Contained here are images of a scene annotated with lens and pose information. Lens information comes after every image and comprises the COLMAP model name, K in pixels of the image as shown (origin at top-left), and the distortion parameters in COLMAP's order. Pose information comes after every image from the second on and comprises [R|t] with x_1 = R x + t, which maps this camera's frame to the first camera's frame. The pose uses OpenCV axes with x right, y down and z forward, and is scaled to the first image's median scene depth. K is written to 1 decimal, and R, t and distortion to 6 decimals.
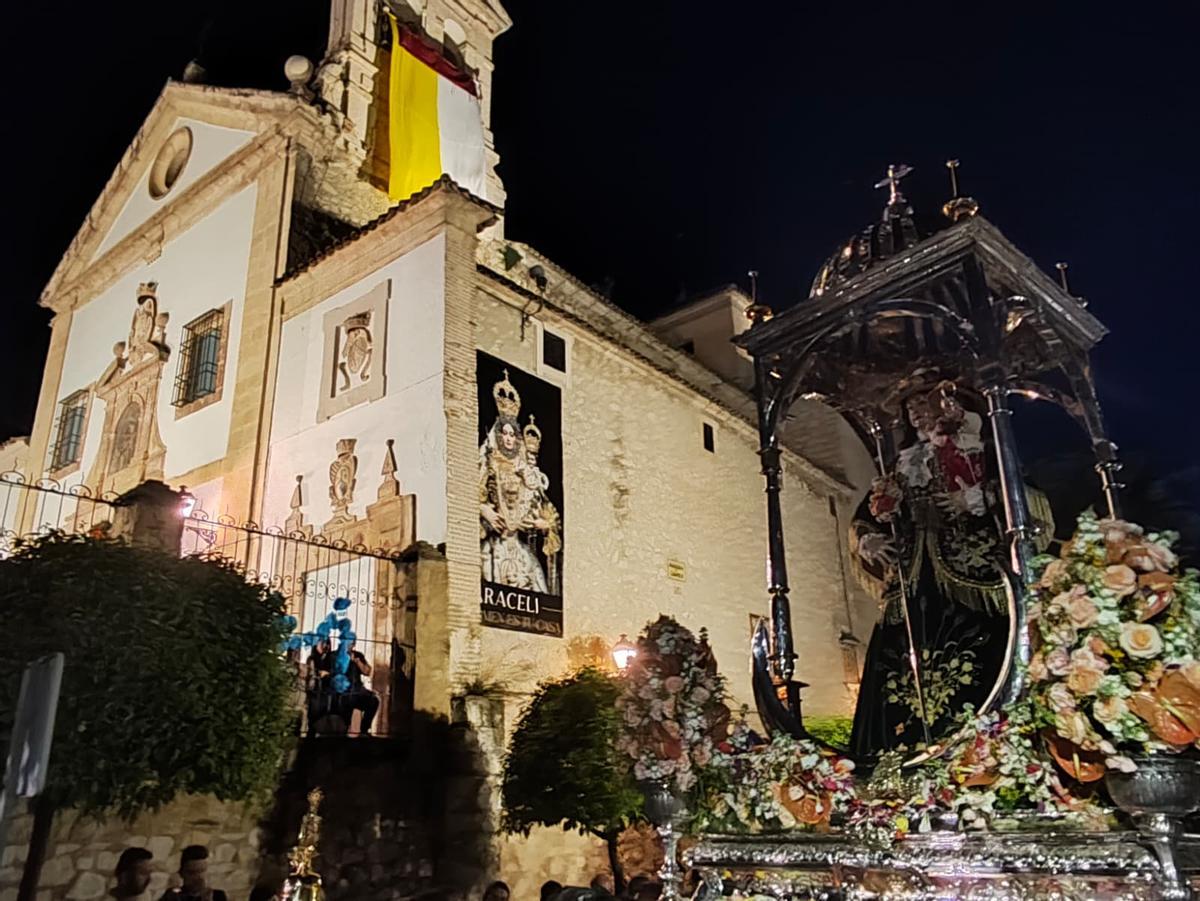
lens RADIAL K [[909.4, 0, 580.5], [0, 909.4, 438.1], [0, 0, 1]] dist [0.002234, -0.003174]
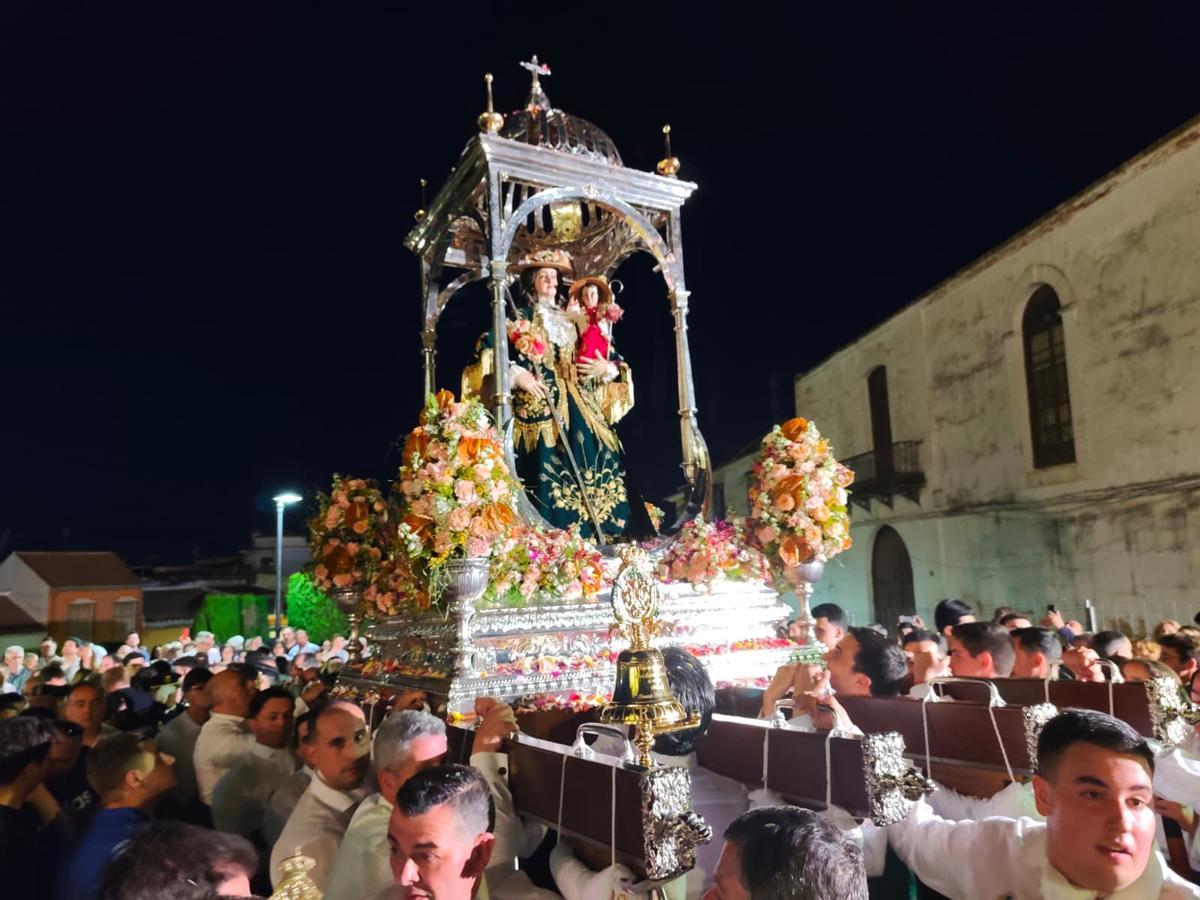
lens RADIAL K [[832.7, 0, 600.0], [0, 832.7, 450.0], [0, 0, 1]] dist [0.040745, -0.000210]
pose [[0.193783, 0.163759, 0.967280, -0.831883], [-0.345814, 0.934086, -0.088859, 0.323643], [-0.918075, -0.317280, 0.237640, 0.754557]]
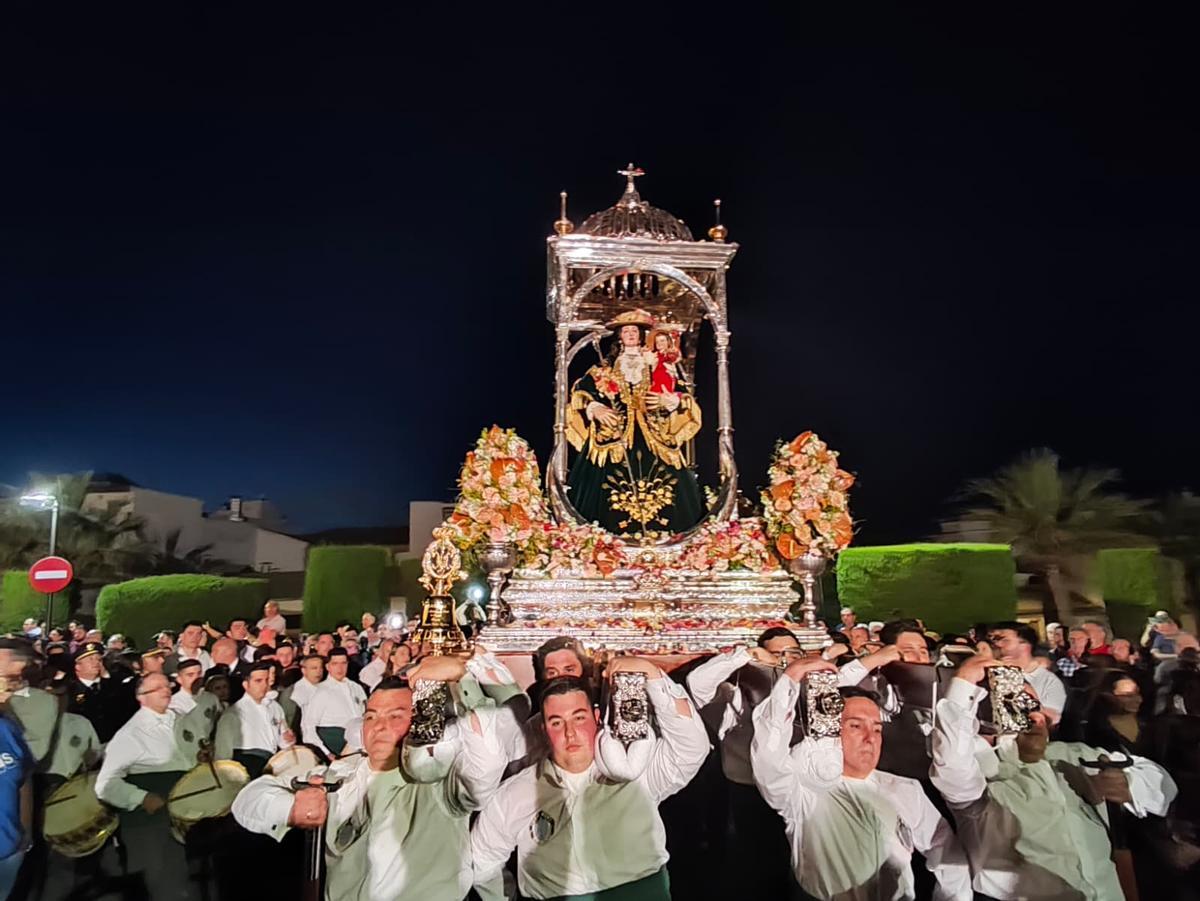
lens RADIAL K [[715.4, 0, 600.0], [0, 715.4, 450.5], [0, 0, 1]] dist [0.002061, 0.000218]
pose [[0.586496, 0.174161, 0.791006, -0.762995], [-0.327464, 0.944219, 0.034905, 0.168265], [-0.740804, -0.279498, 0.610812, 0.284774]]
